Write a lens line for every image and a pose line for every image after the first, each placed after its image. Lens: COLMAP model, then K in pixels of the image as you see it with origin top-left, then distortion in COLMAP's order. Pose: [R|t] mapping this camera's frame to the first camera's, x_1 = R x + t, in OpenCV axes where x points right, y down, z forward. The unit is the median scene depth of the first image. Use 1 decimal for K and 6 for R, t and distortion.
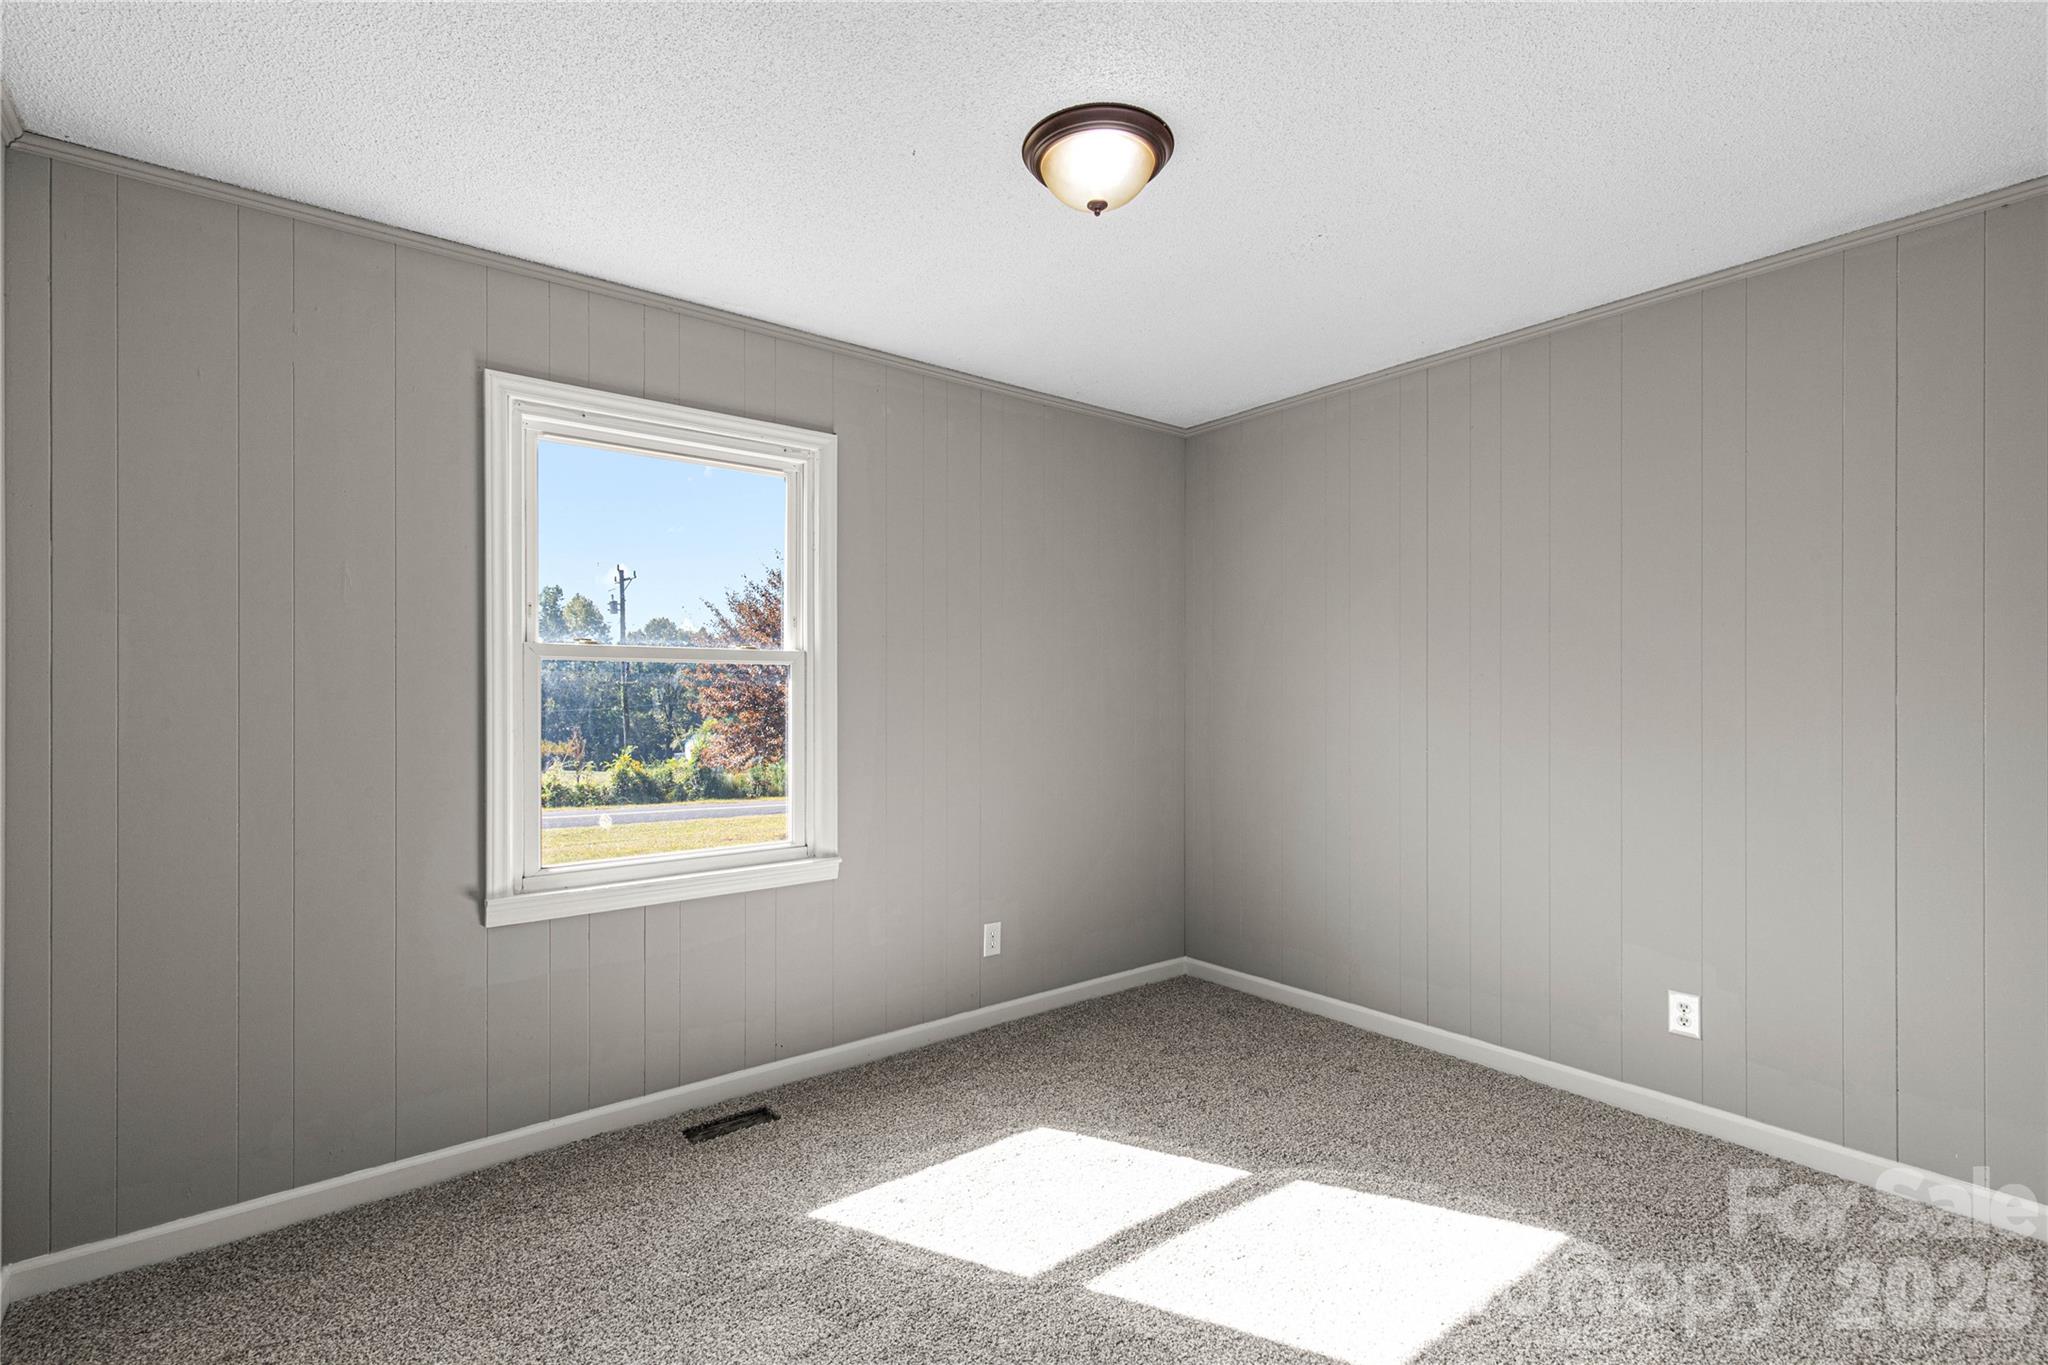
lens RADIAL K [[932.7, 0, 1031.8], [0, 932.7, 680.7], [0, 0, 1]] dist [0.007960, -0.003500]
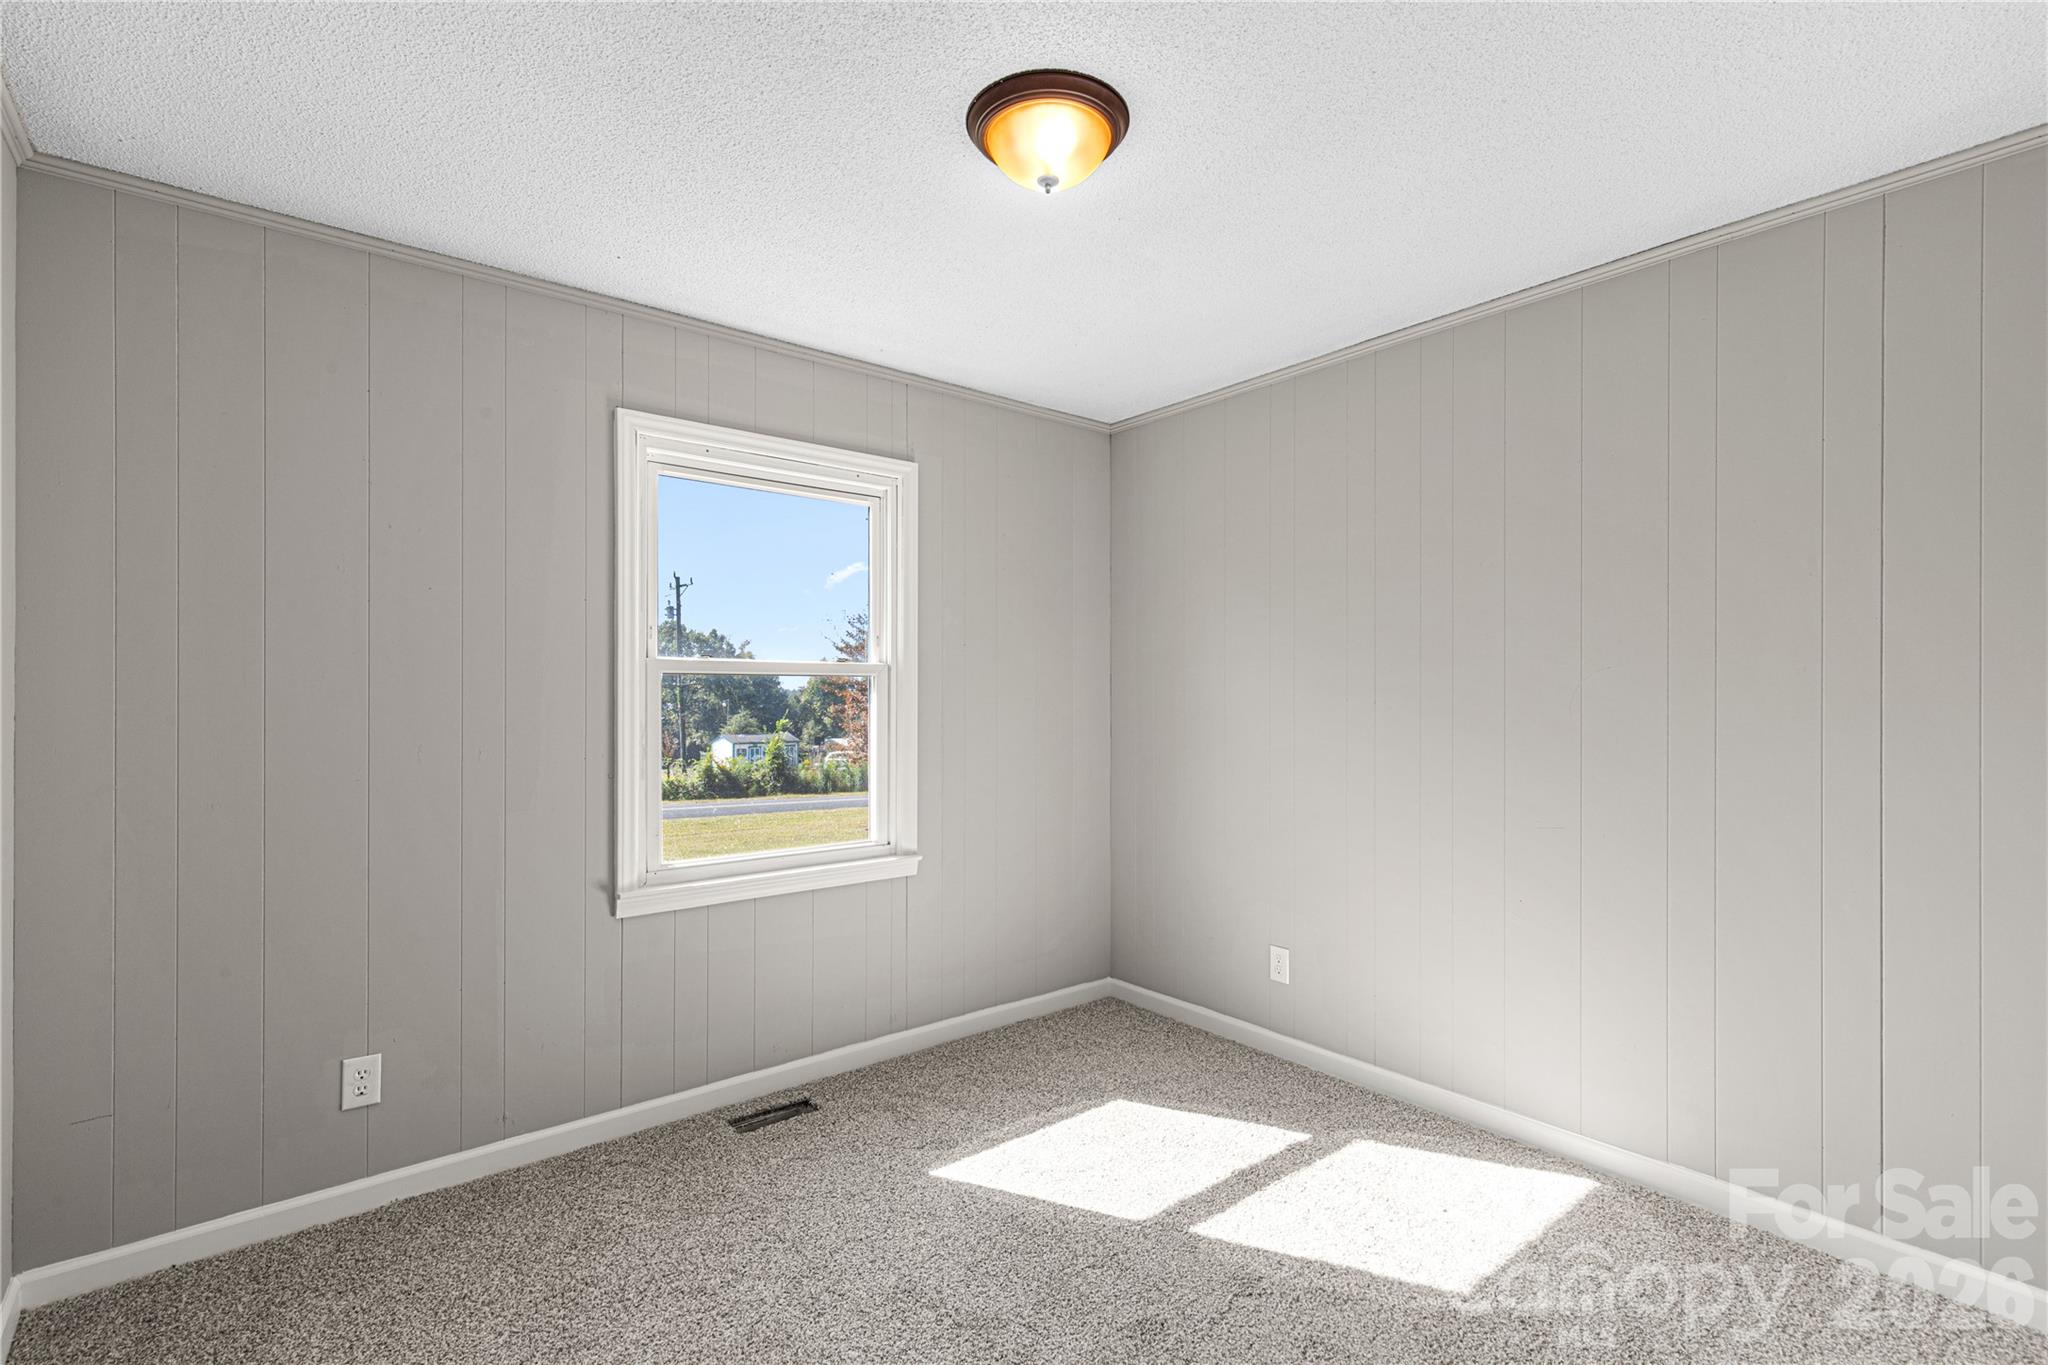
lens RADIAL K [[932.7, 0, 1014.3], [0, 932.7, 694.0], [0, 0, 1]] dist [0.007960, -0.003500]
pose [[0.999965, -0.005148, 0.006585, -0.118777], [0.005117, 0.999976, 0.004729, -0.000994], [-0.006609, -0.004696, 0.999967, -0.090796]]
